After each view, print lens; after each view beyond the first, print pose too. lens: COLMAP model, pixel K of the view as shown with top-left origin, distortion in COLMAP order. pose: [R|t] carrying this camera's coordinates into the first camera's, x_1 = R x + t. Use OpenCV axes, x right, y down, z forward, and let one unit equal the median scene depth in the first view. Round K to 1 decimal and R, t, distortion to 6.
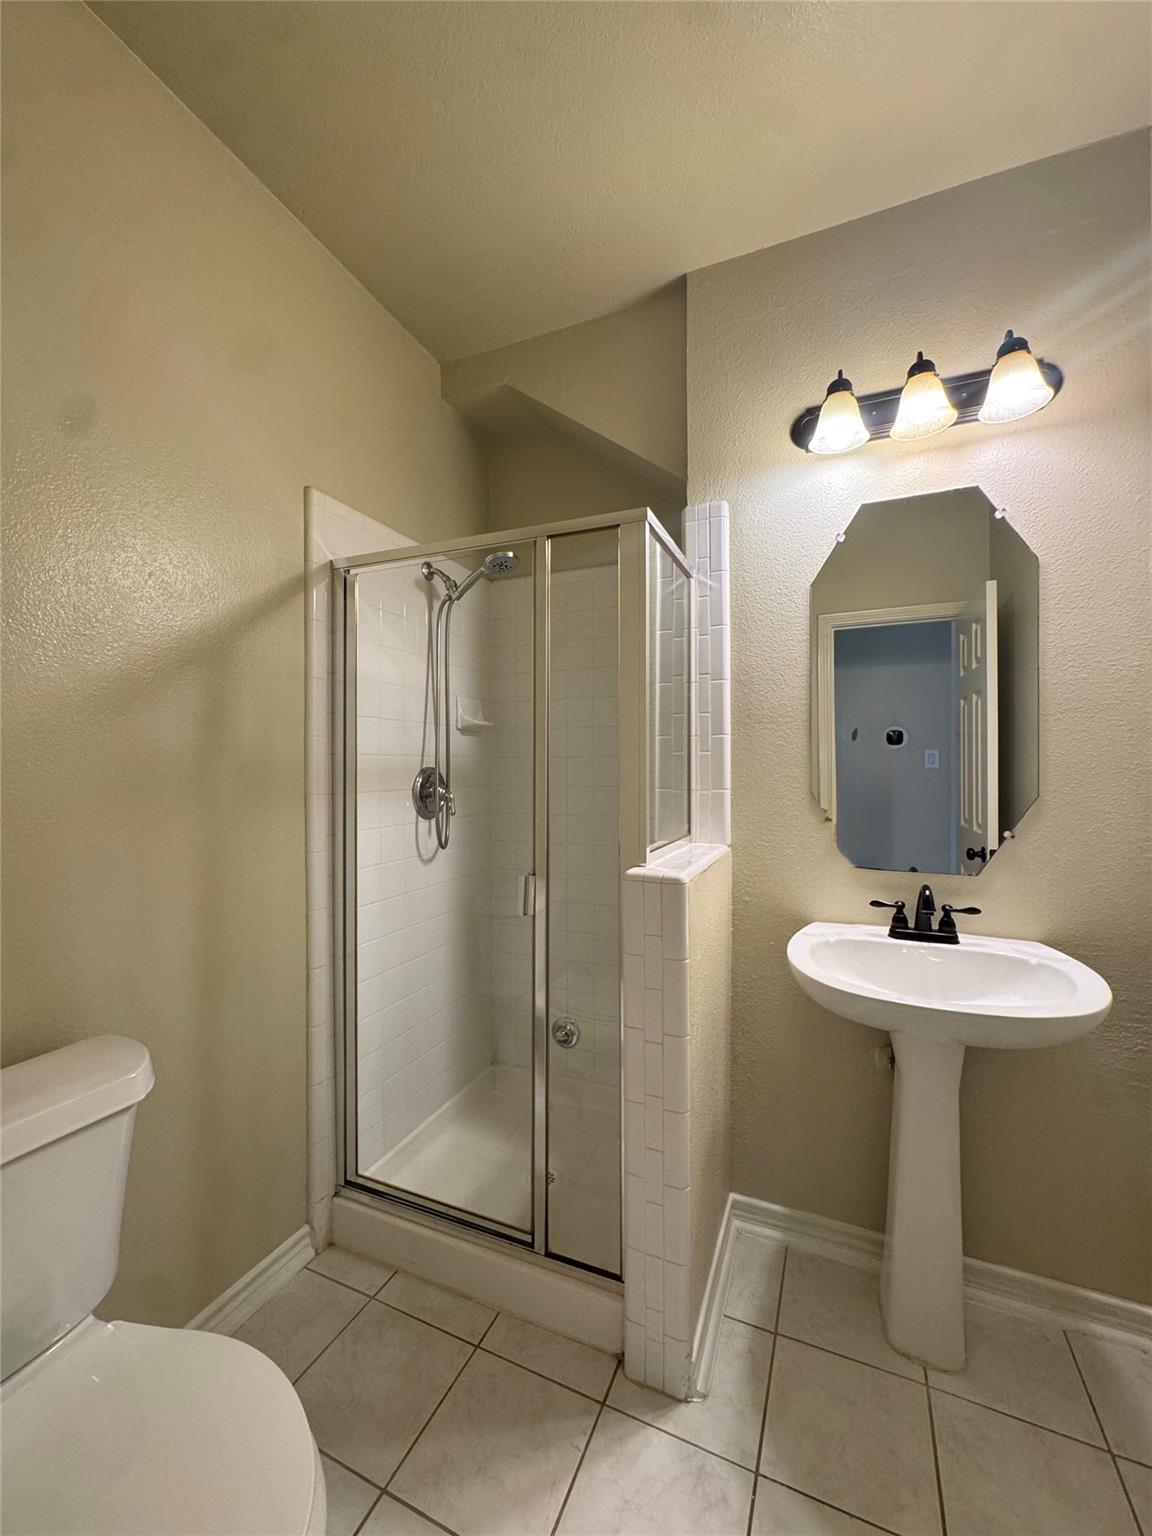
lens RADIAL K [[614.9, 0, 577.5], [0, 614.9, 766.2], [0, 0, 1]] dist [-0.009009, -0.000034]
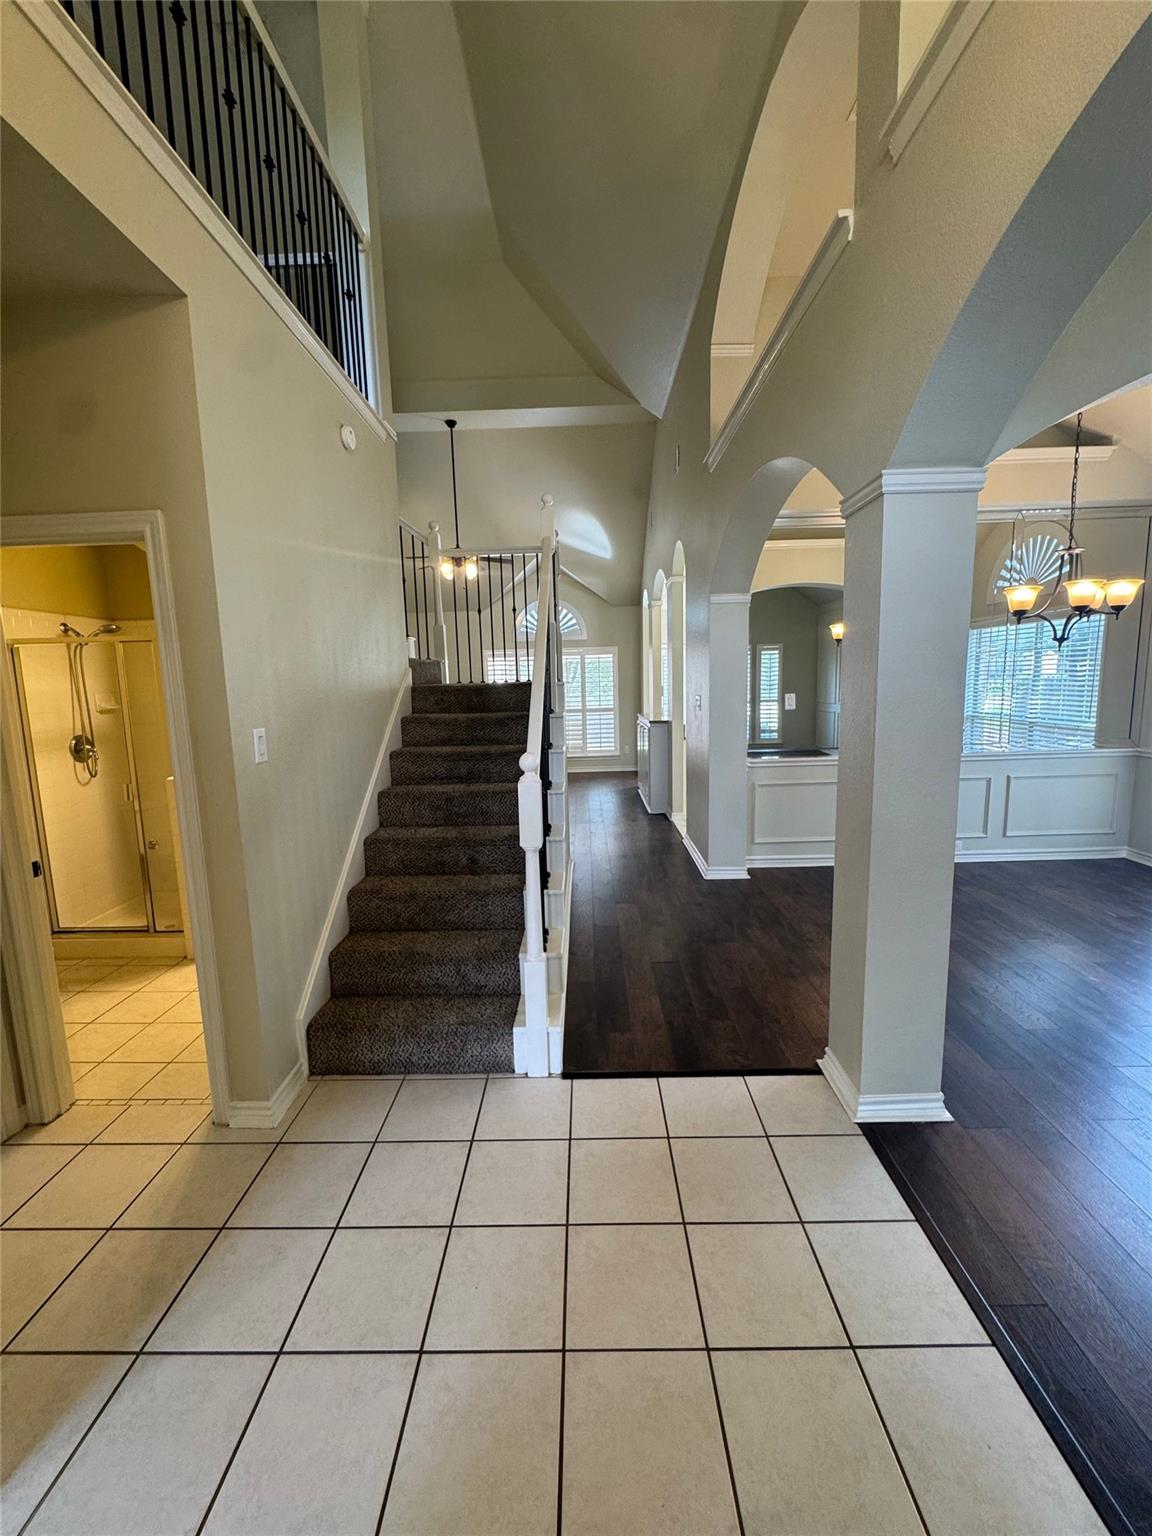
lens RADIAL K [[614.9, 0, 576.3], [0, 614.9, 769.8], [0, 0, 1]] dist [-0.009009, -0.000034]
pose [[0.919818, -0.081696, 0.383747, 0.389510], [0.027523, 0.989107, 0.144600, -0.110656], [-0.391380, -0.122443, 0.912047, -1.179905]]
